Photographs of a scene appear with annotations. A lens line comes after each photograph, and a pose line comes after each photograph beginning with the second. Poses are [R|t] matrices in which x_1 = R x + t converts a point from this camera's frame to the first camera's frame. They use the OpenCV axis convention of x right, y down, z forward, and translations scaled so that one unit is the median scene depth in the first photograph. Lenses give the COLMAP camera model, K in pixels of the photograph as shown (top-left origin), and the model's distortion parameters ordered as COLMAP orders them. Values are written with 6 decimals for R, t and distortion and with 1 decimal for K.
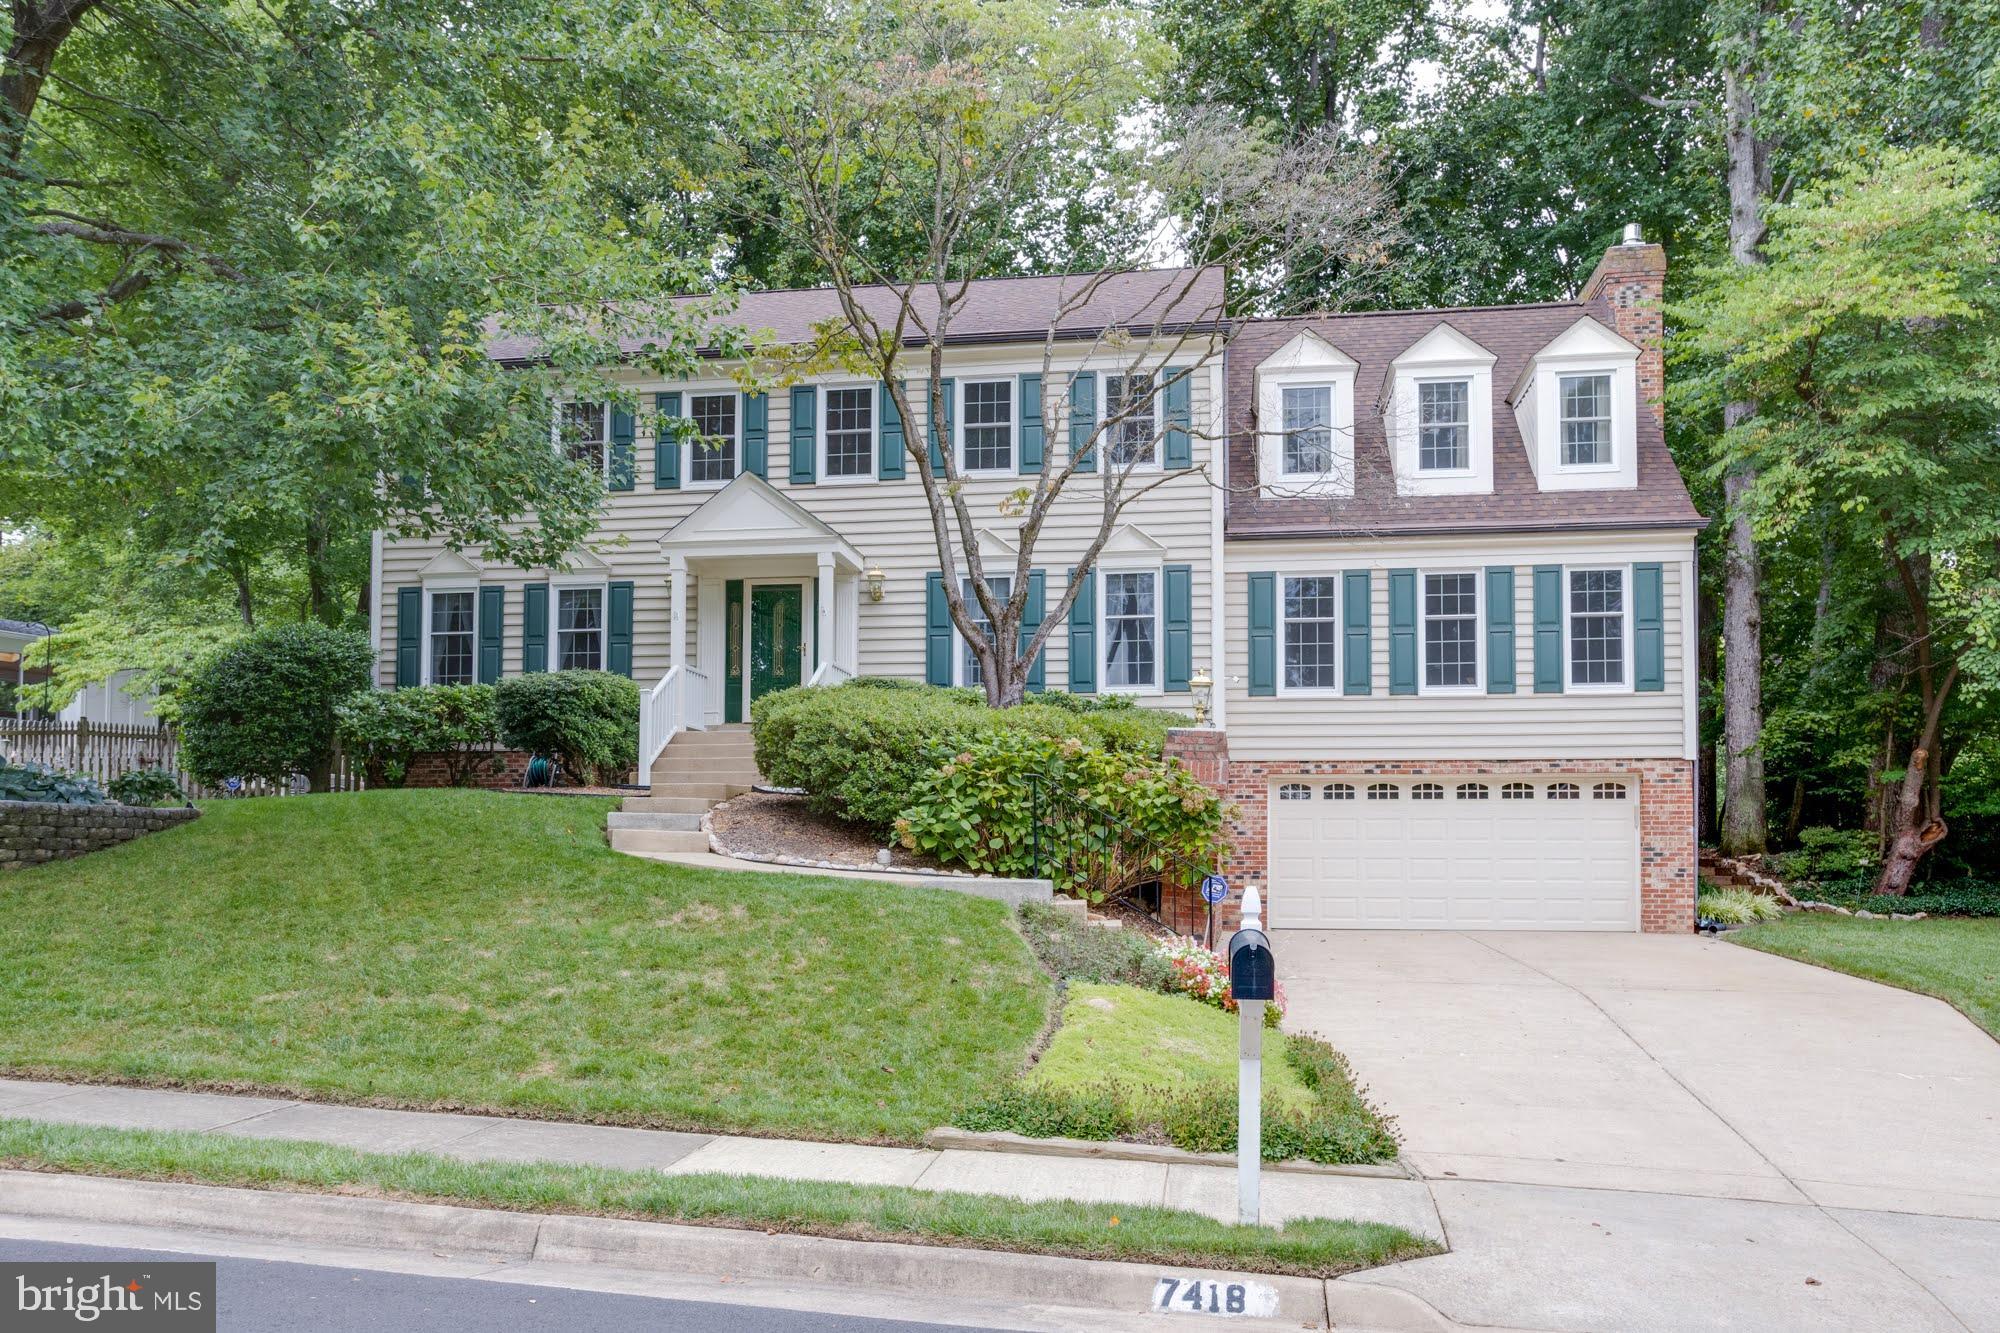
lens RADIAL K [[1509.5, 0, 1000.3], [0, 1509.5, 714.6], [0, 0, 1]] dist [-0.019047, 0.039947]
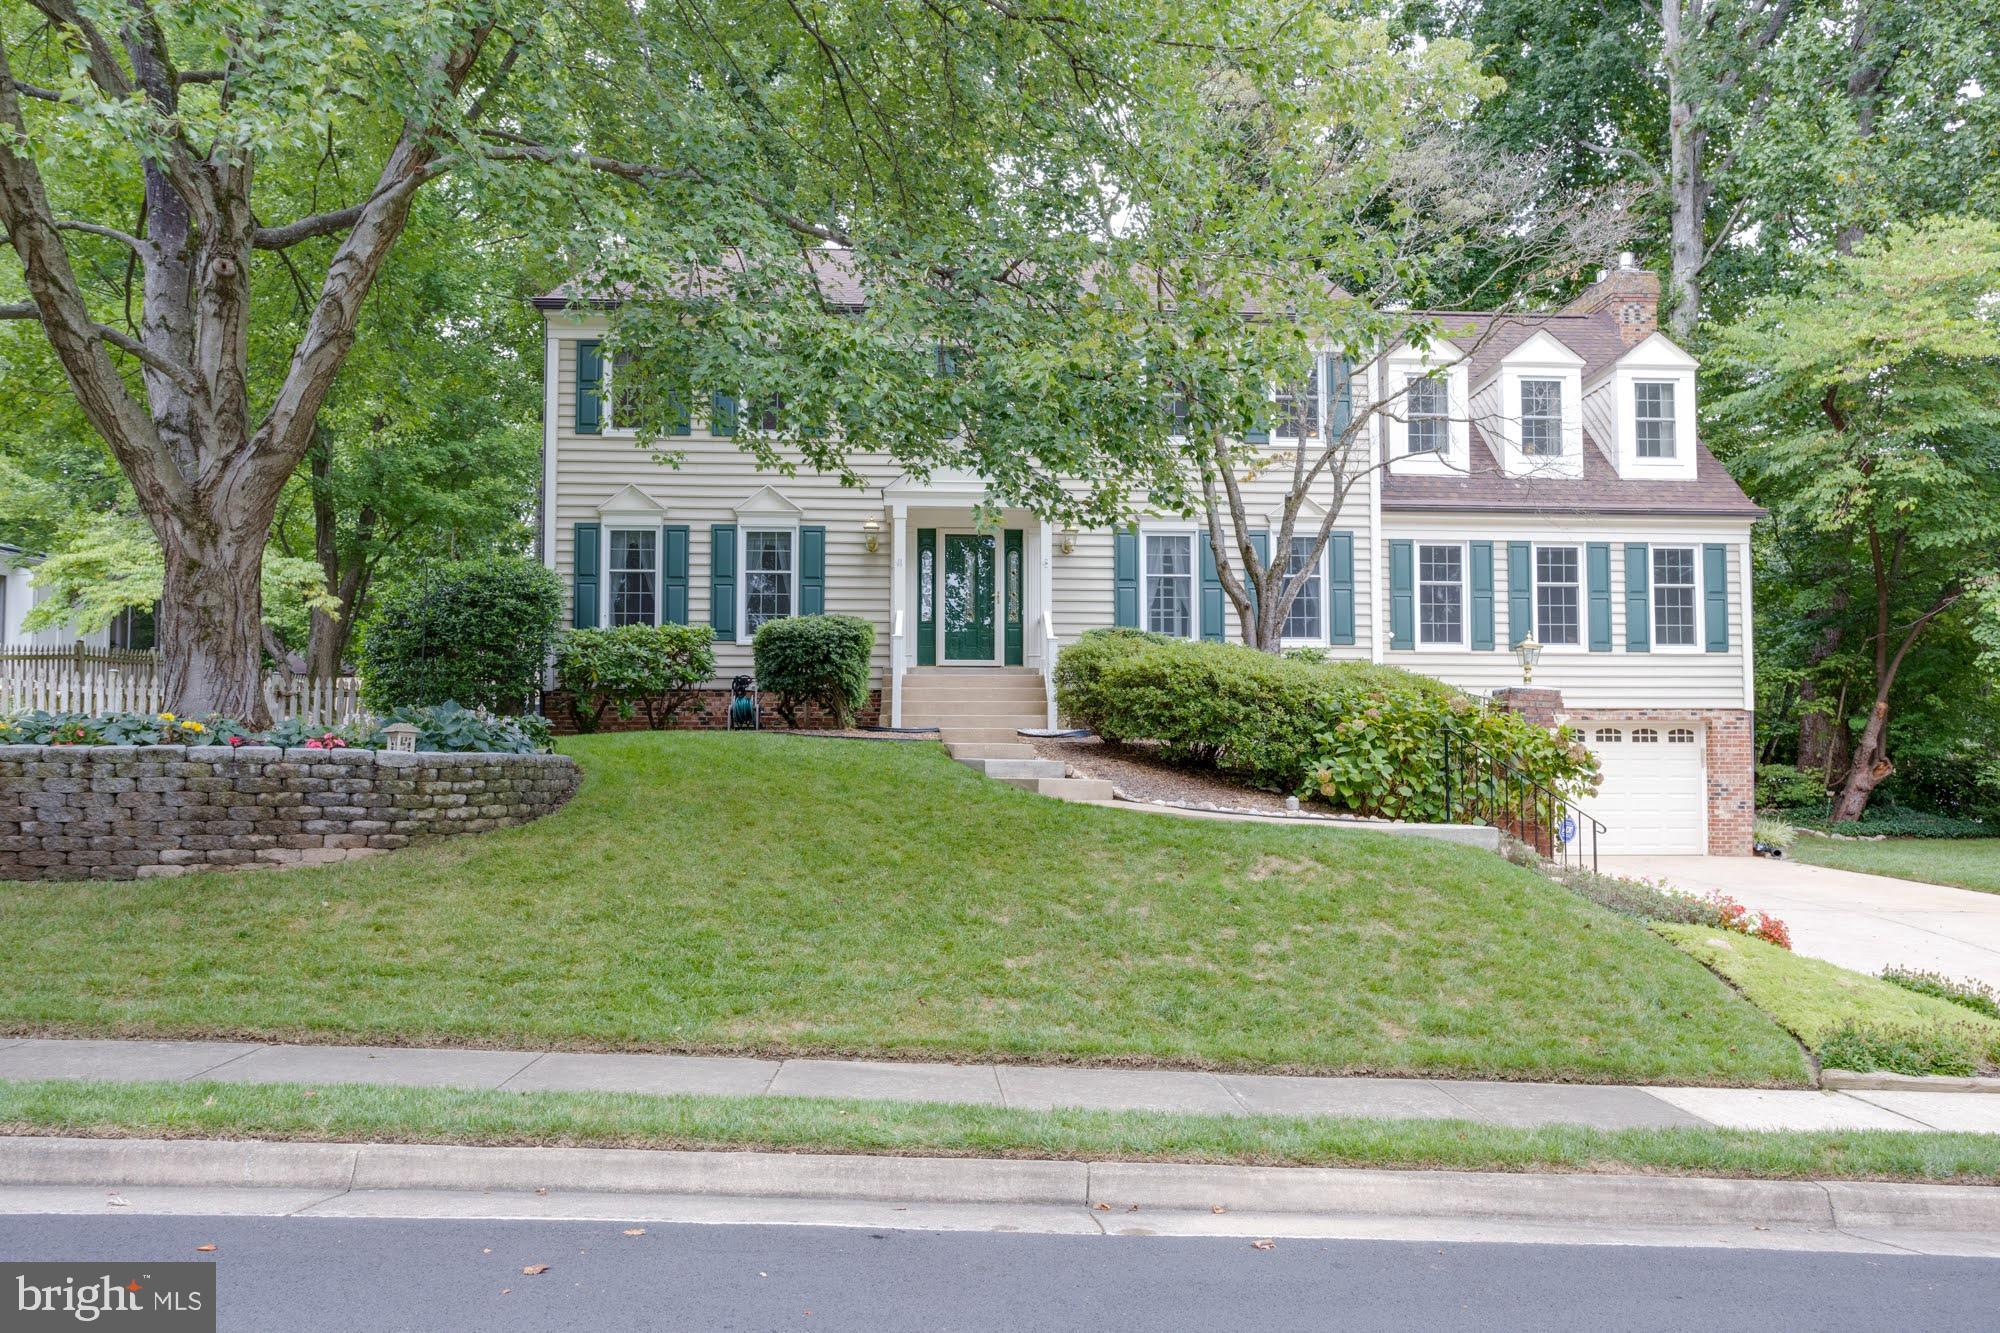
lens RADIAL K [[1385.6, 0, 999.8], [0, 1385.6, 638.3], [0, 0, 1]] dist [-0.012888, 0.032516]
pose [[0.975526, 0.019384, 0.219028, -0.354866], [-0.018866, 0.999812, -0.004458, -0.010754], [-0.219073, 0.000217, 0.975708, 0.058736]]
